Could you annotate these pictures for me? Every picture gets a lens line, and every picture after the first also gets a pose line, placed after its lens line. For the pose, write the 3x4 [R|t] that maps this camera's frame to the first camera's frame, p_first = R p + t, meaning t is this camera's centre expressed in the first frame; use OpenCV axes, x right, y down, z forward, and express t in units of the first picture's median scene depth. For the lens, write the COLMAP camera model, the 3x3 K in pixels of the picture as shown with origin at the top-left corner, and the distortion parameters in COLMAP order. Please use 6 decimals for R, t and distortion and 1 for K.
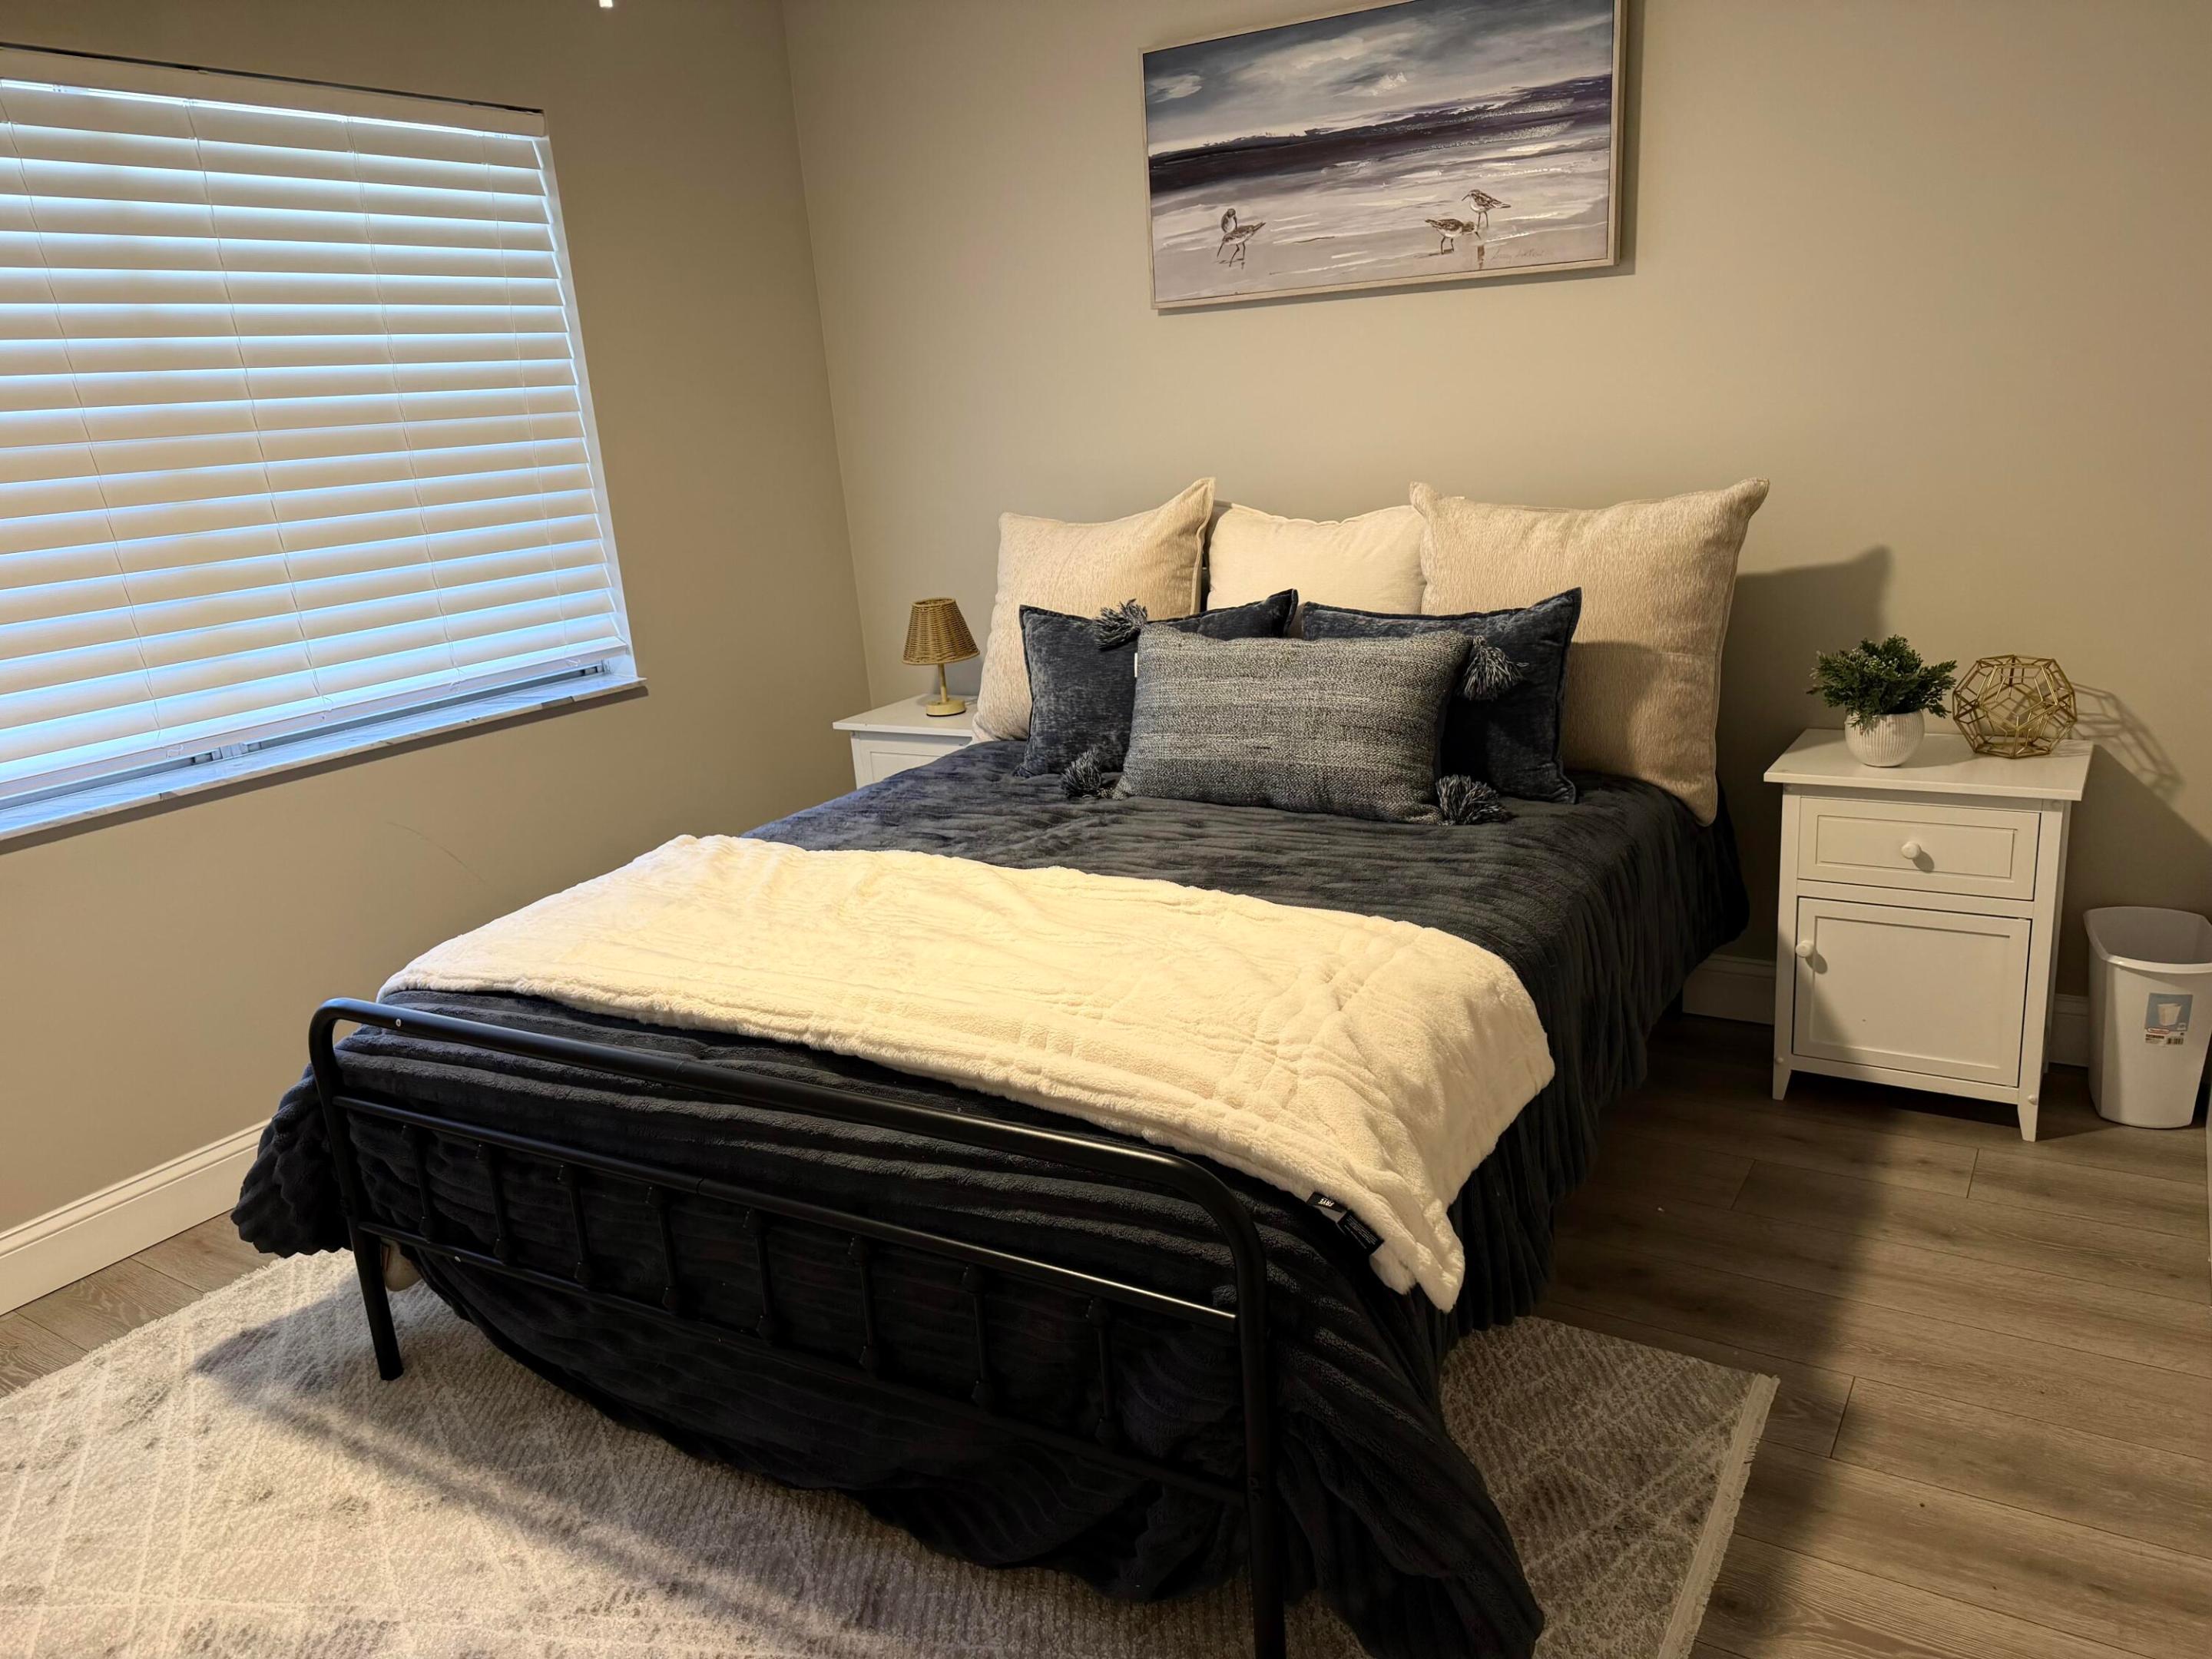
lens RADIAL K [[1547.0, 0, 1112.1], [0, 1547.0, 819.3], [0, 0, 1]] dist [0.126148, -0.180799]
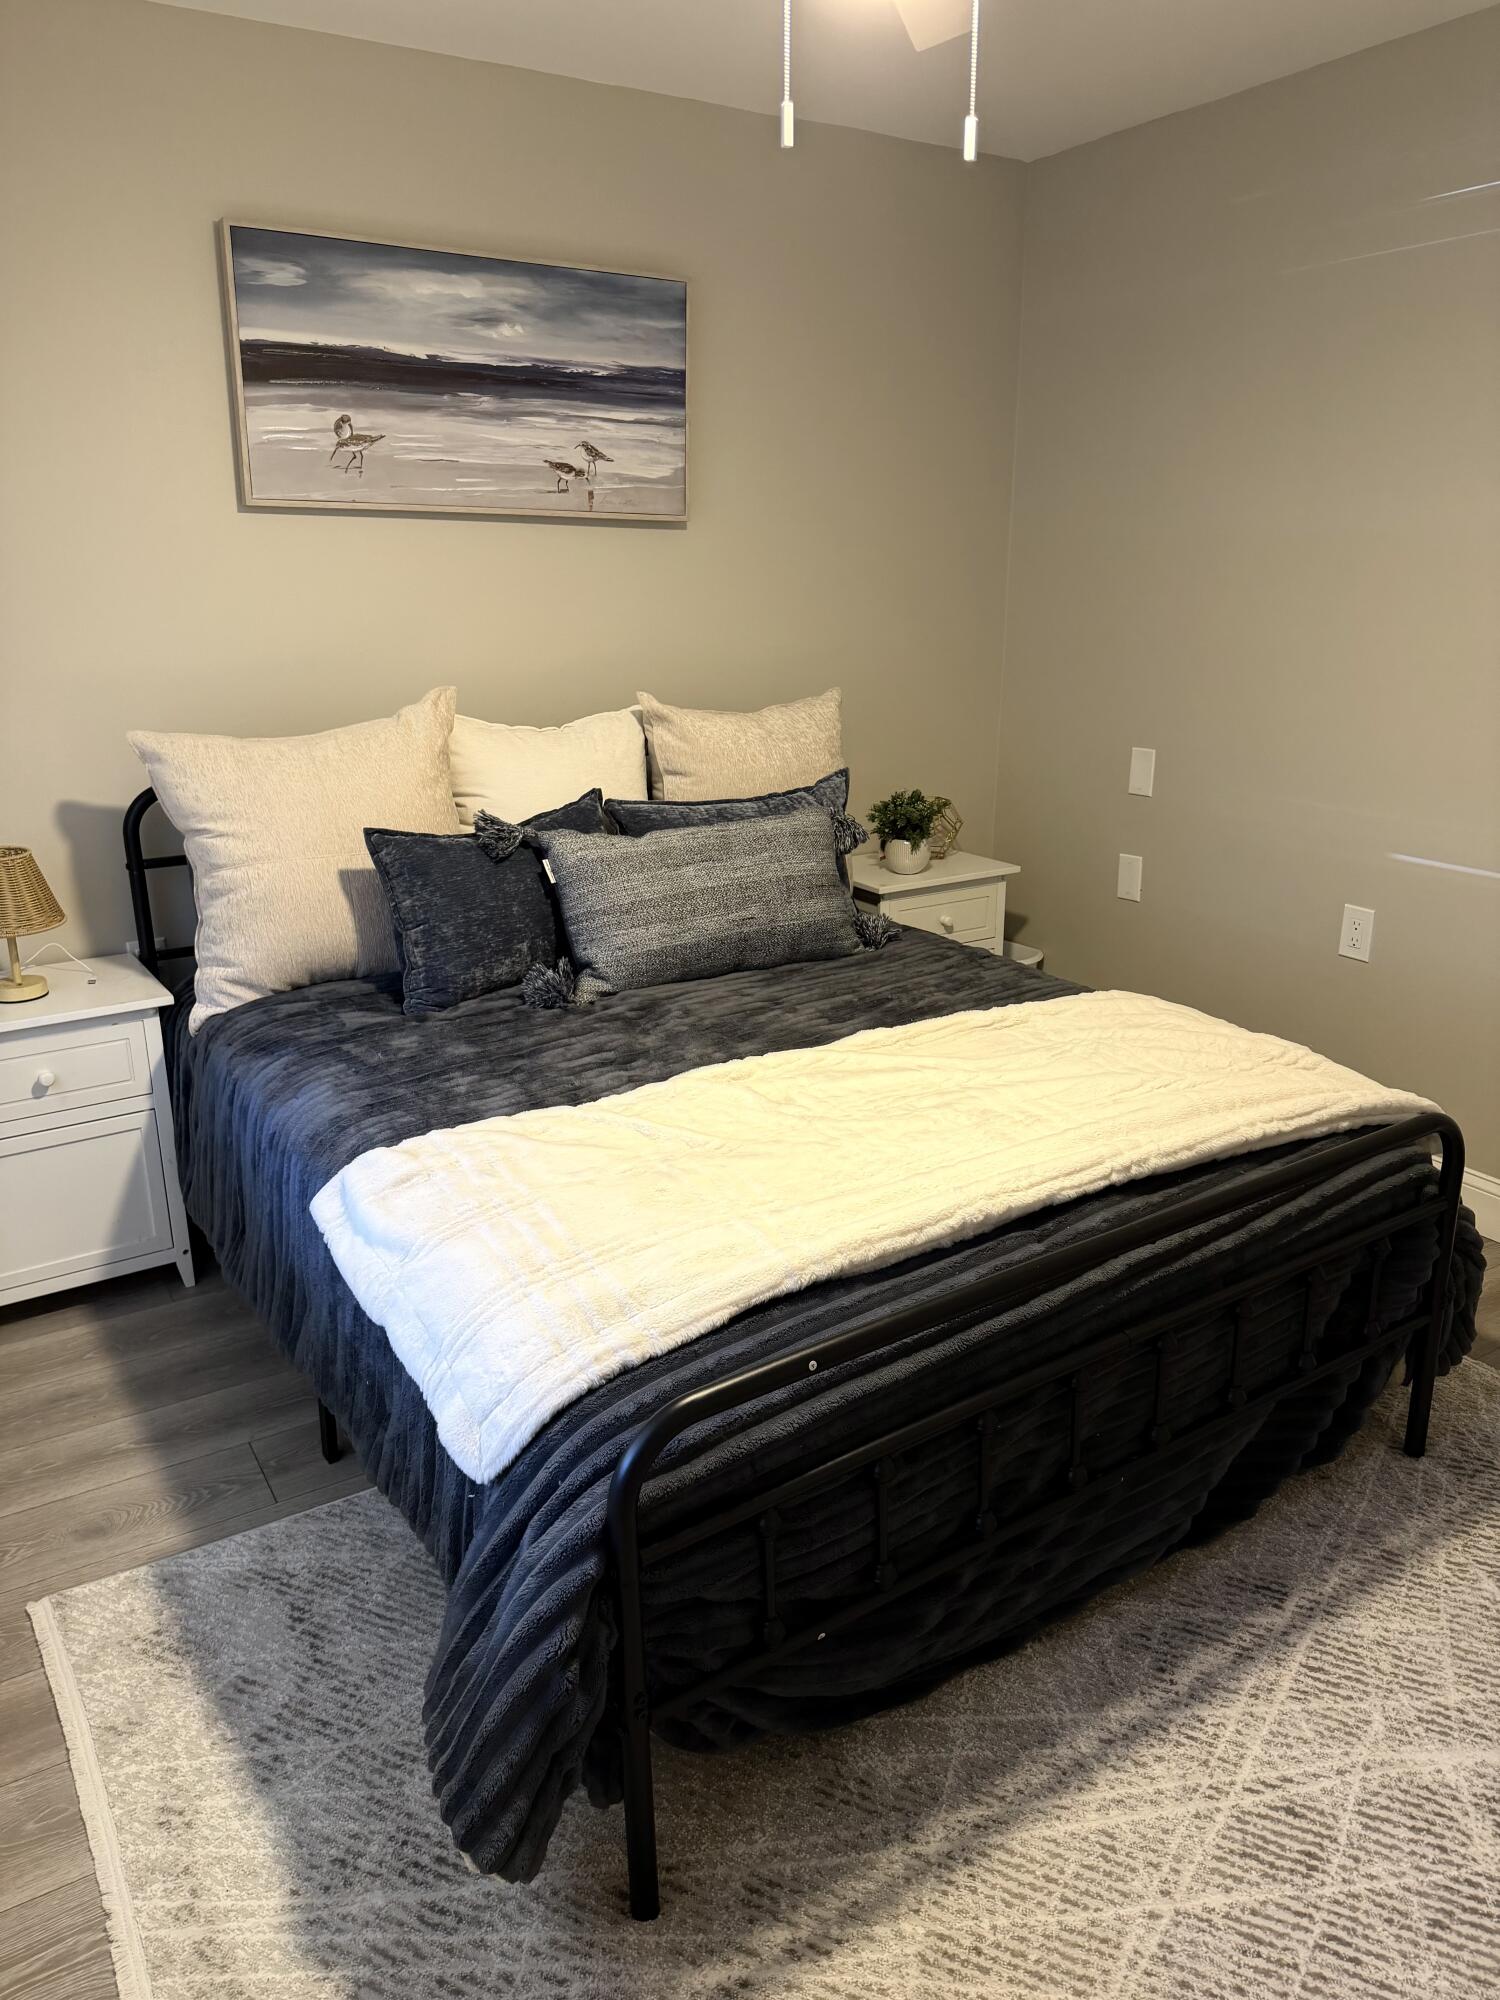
lens RADIAL K [[1398.8, 0, 737.3], [0, 1398.8, 993.1], [0, 0, 1]] dist [0.126148, -0.180799]
pose [[0.447514, -0.197460, 0.872205, -0.742176], [0.211602, 0.971003, 0.111258, -0.098884], [-0.868882, 0.134770, 0.476320, 0.470108]]
